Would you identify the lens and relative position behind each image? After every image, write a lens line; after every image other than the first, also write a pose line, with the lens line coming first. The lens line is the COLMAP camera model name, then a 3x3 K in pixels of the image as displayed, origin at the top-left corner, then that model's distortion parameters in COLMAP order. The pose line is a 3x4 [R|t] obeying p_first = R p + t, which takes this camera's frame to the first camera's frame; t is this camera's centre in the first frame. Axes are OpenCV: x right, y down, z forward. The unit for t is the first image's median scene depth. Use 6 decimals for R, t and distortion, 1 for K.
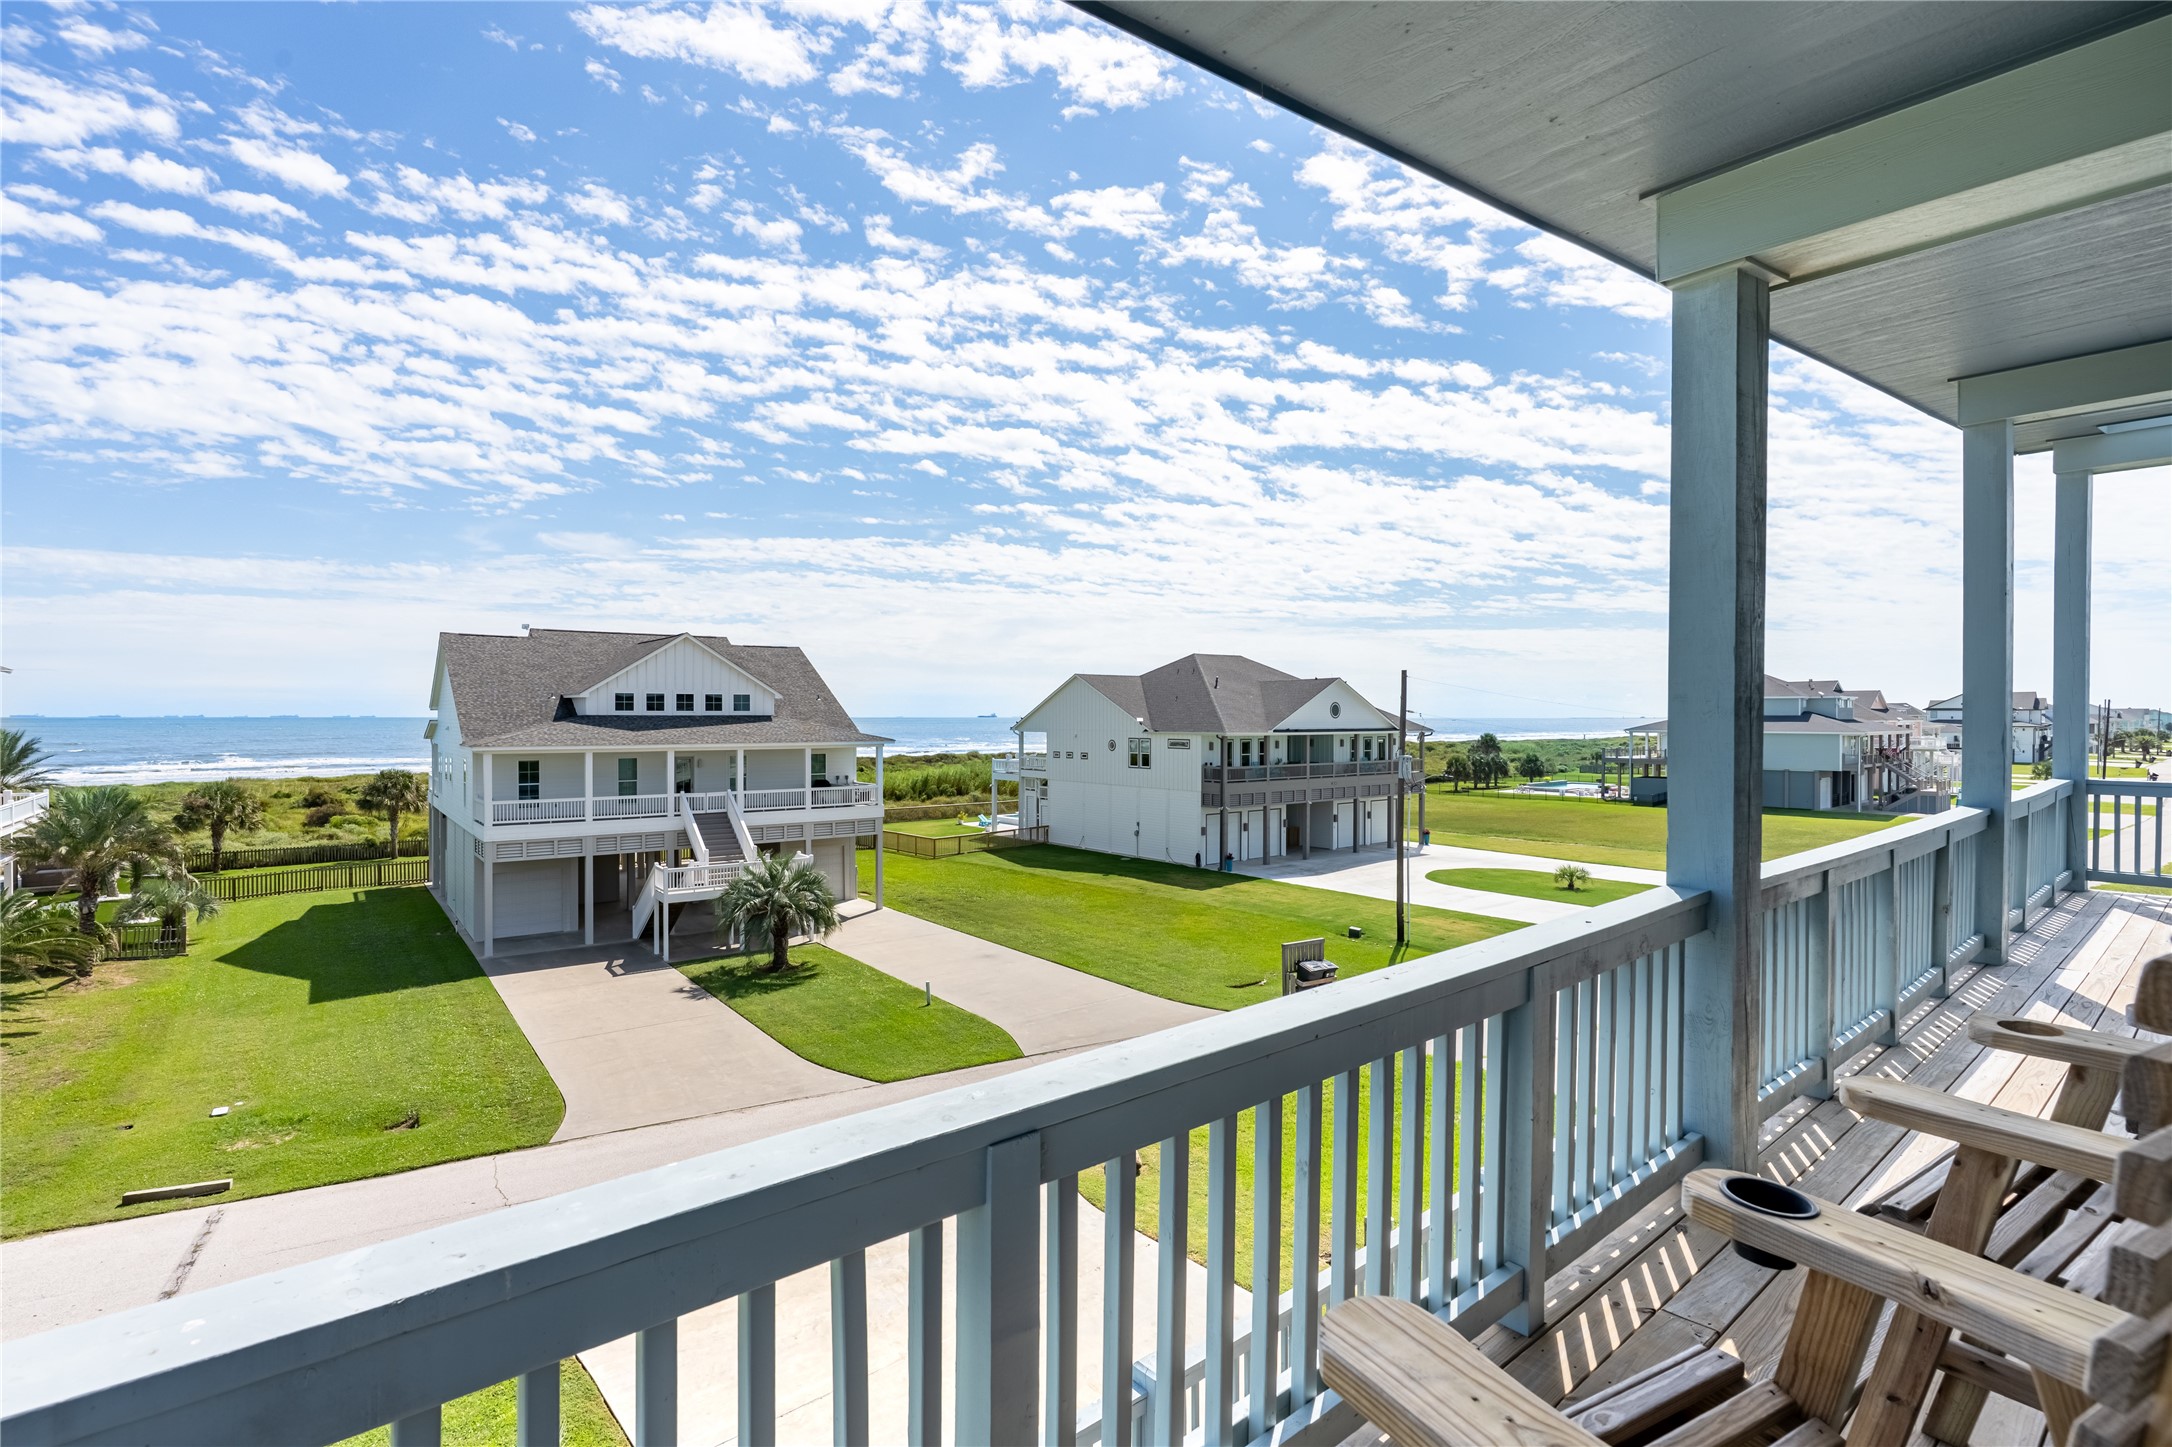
lens RADIAL K [[1063.9, 0, 1078.9], [0, 1063.9, 720.8], [0, 0, 1]] dist [-0.004311, 0.001845]
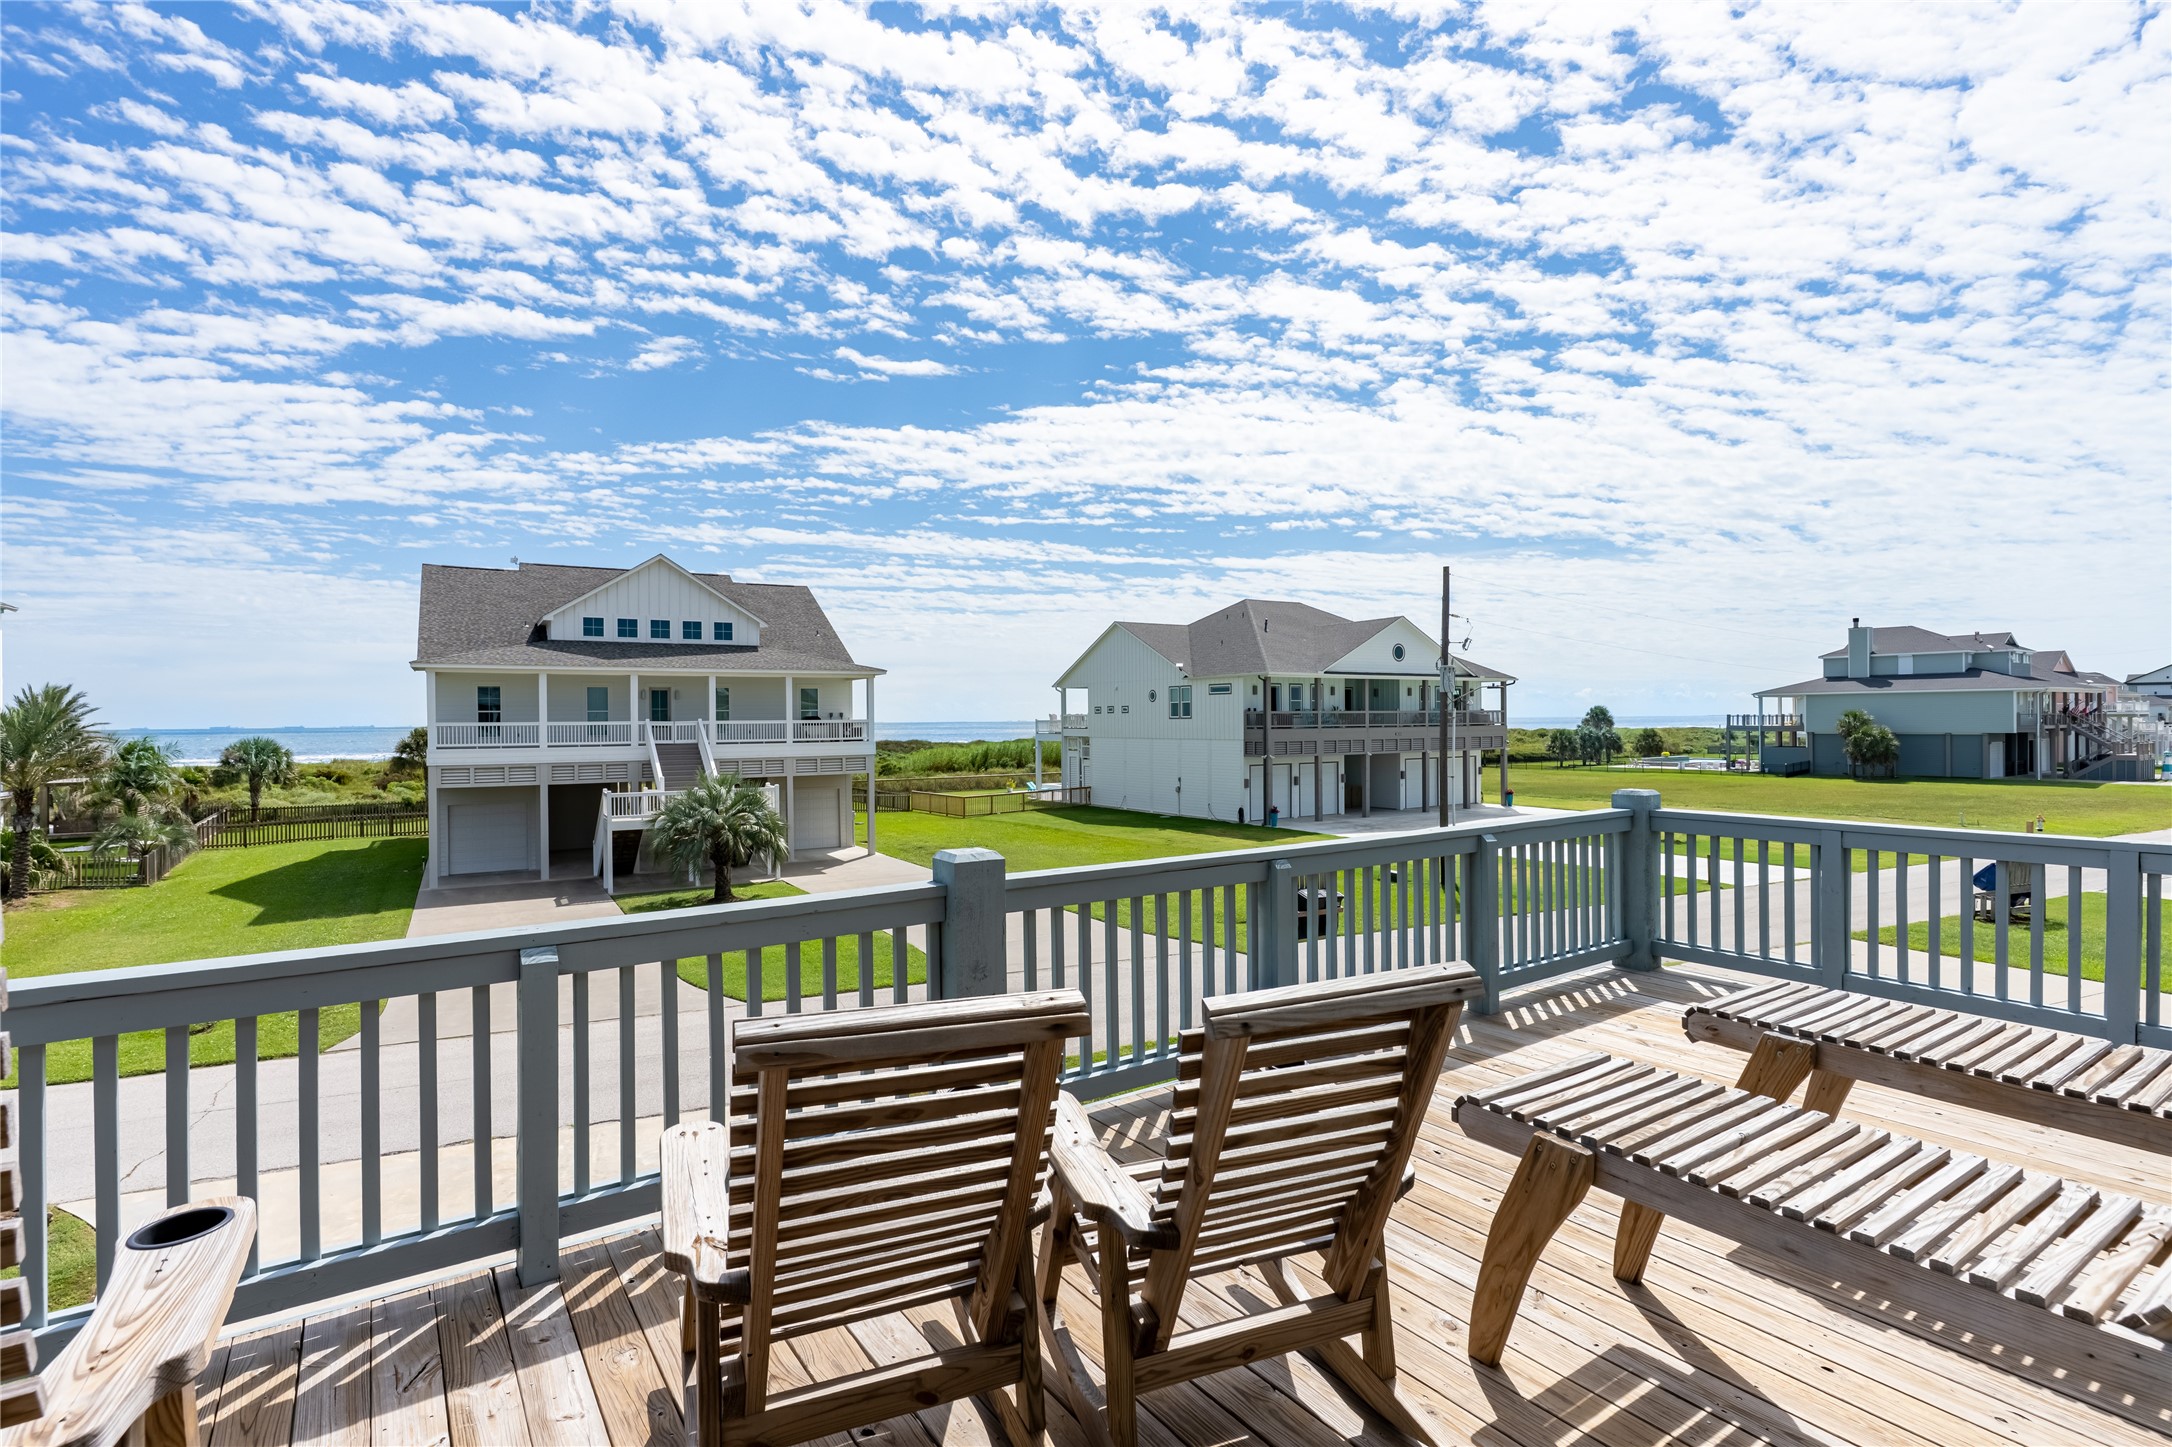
lens RADIAL K [[1063.9, 0, 1077.6], [0, 1063.9, 725.2], [0, 0, 1]] dist [-0.004311, 0.001845]
pose [[0.994418, -0.008075, -0.105202, 0.067959], [0.007903, 0.999967, -0.002052, 0.053498], [0.105215, 0.001209, 0.994449, 0.082258]]
